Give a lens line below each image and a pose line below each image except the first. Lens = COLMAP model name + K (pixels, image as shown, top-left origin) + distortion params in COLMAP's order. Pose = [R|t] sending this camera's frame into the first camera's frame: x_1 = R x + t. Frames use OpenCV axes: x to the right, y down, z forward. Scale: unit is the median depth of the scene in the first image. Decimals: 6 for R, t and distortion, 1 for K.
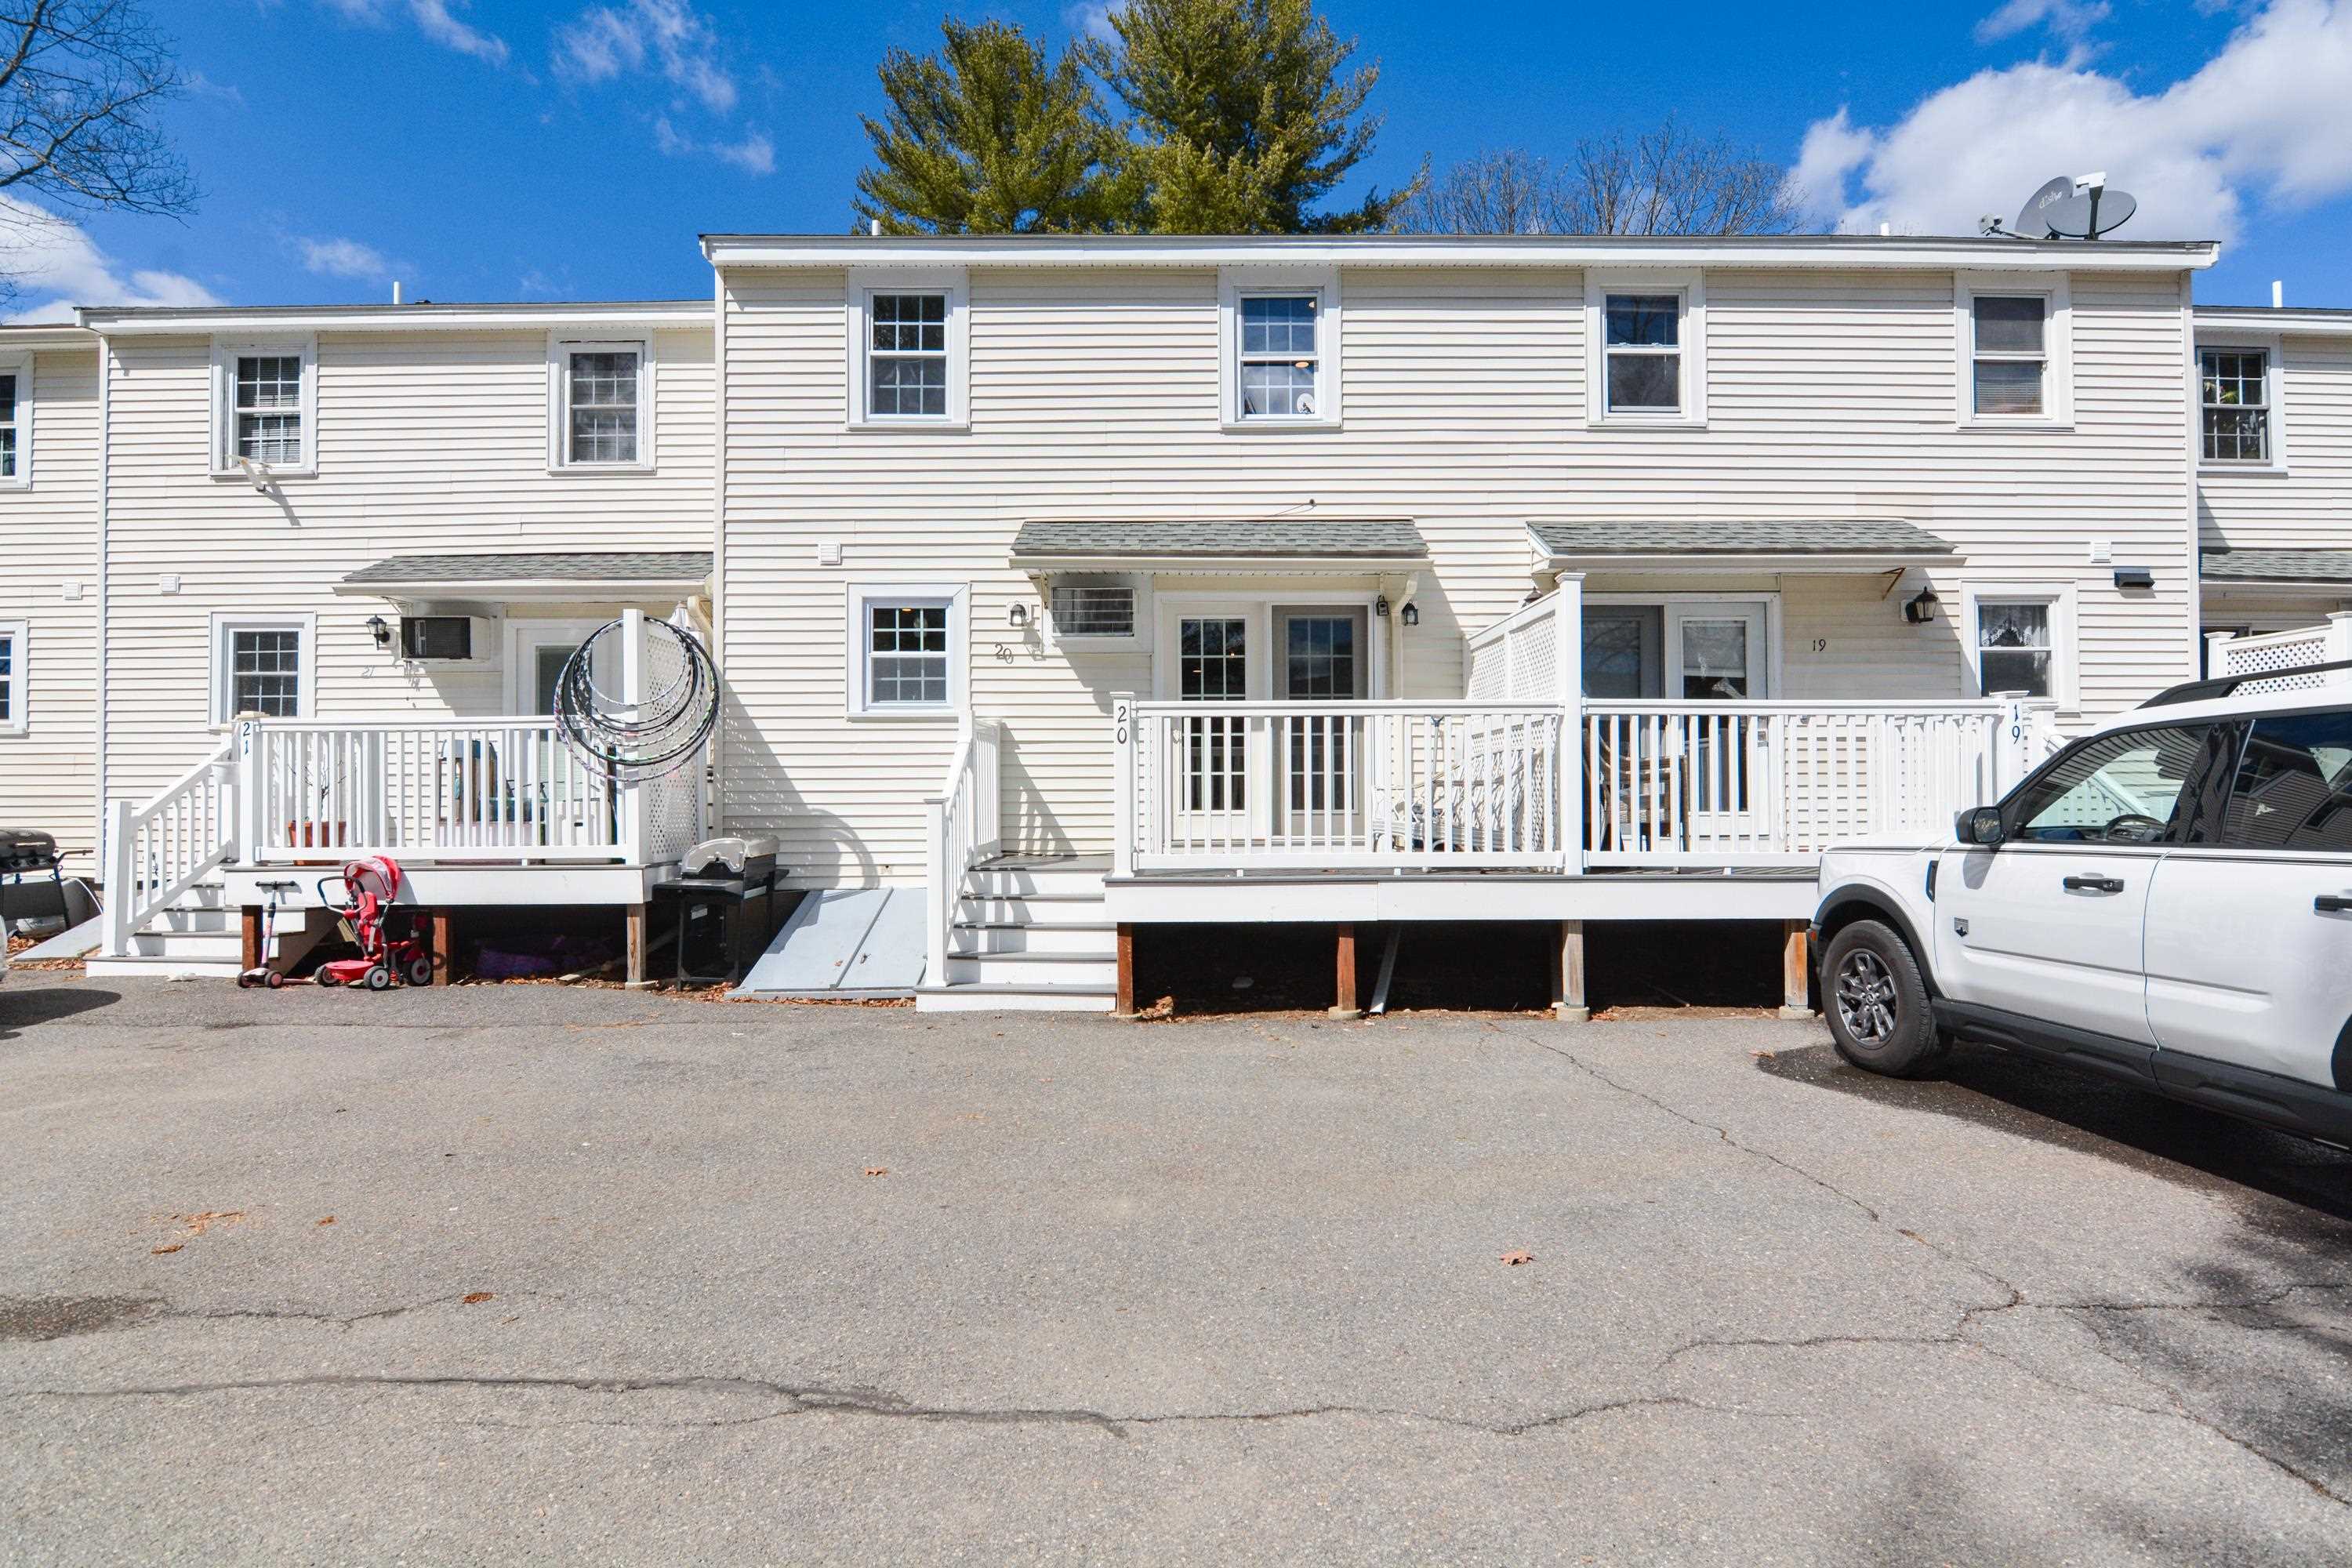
lens RADIAL K [[1147.8, 0, 1176.2], [0, 1147.8, 792.0], [0, 0, 1]] dist [0.003364, -0.006847]
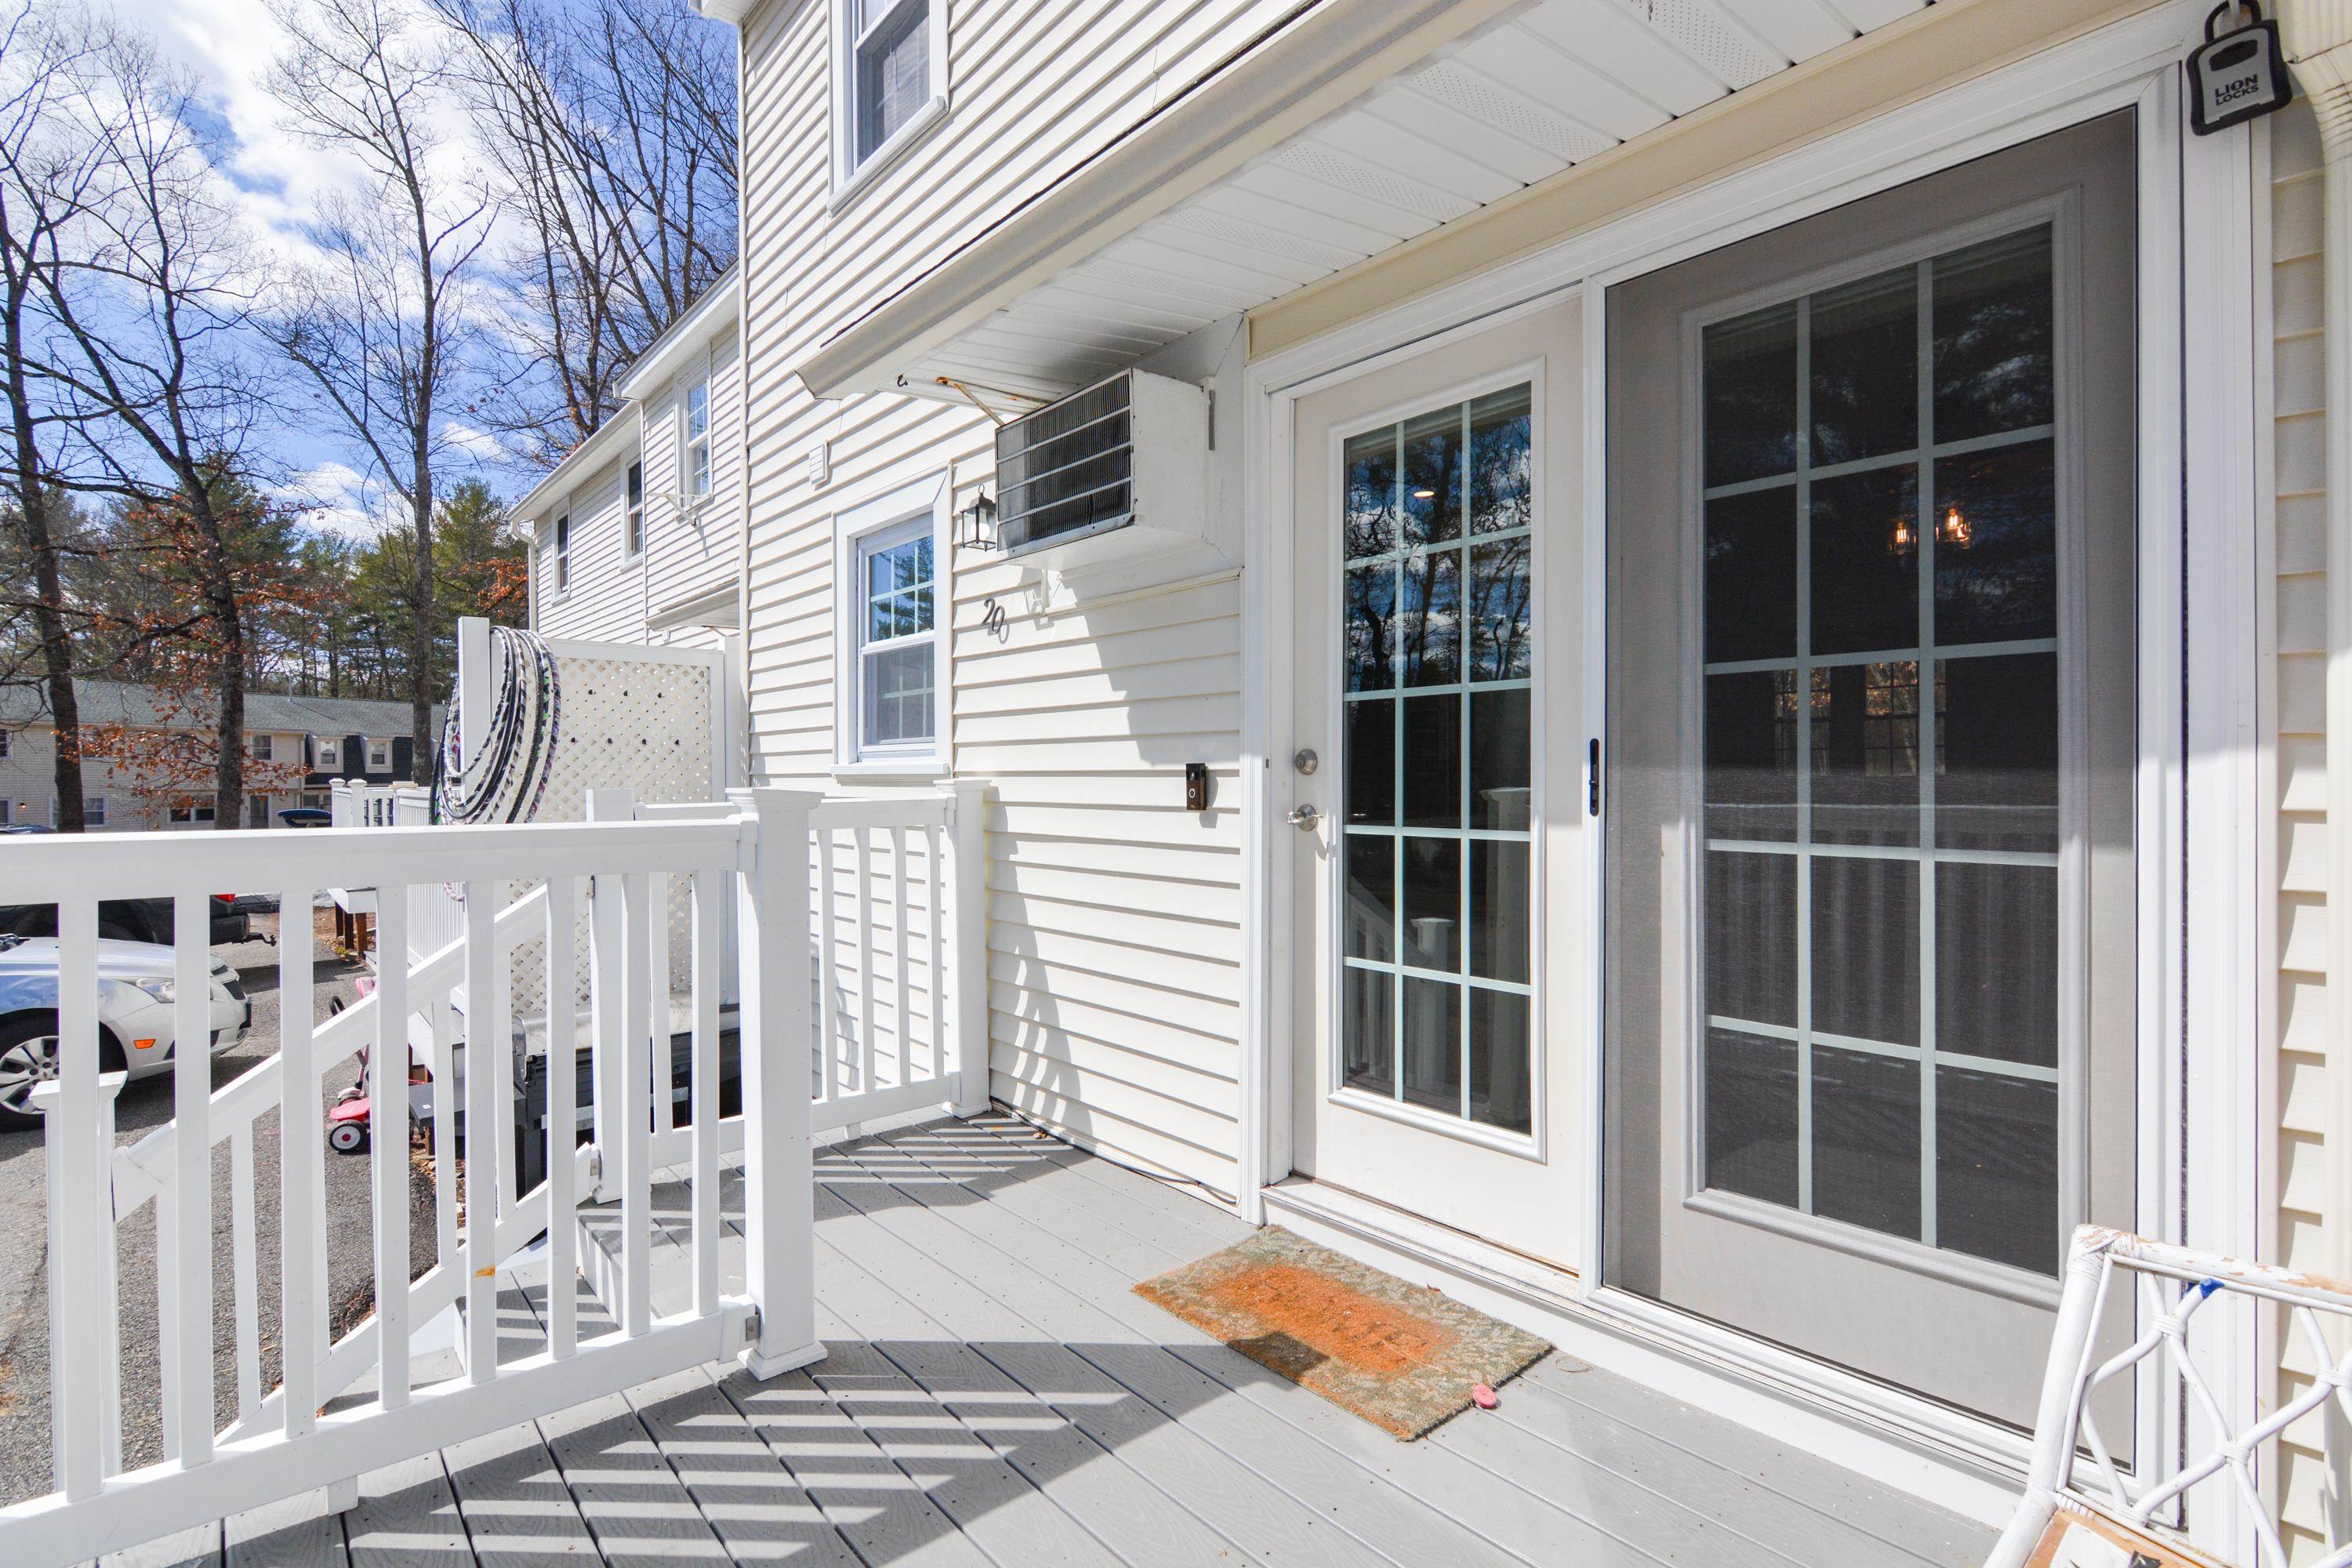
lens RADIAL K [[1147.8, 0, 1169.2], [0, 1147.8, 786.8], [0, 0, 1]] dist [0.003364, -0.006847]
pose [[0.632083, 0.007962, -0.774860, 0.208384], [0.010908, 0.999757, 0.019171, -0.067923], [0.774824, -0.020570, 0.631842, 0.787565]]
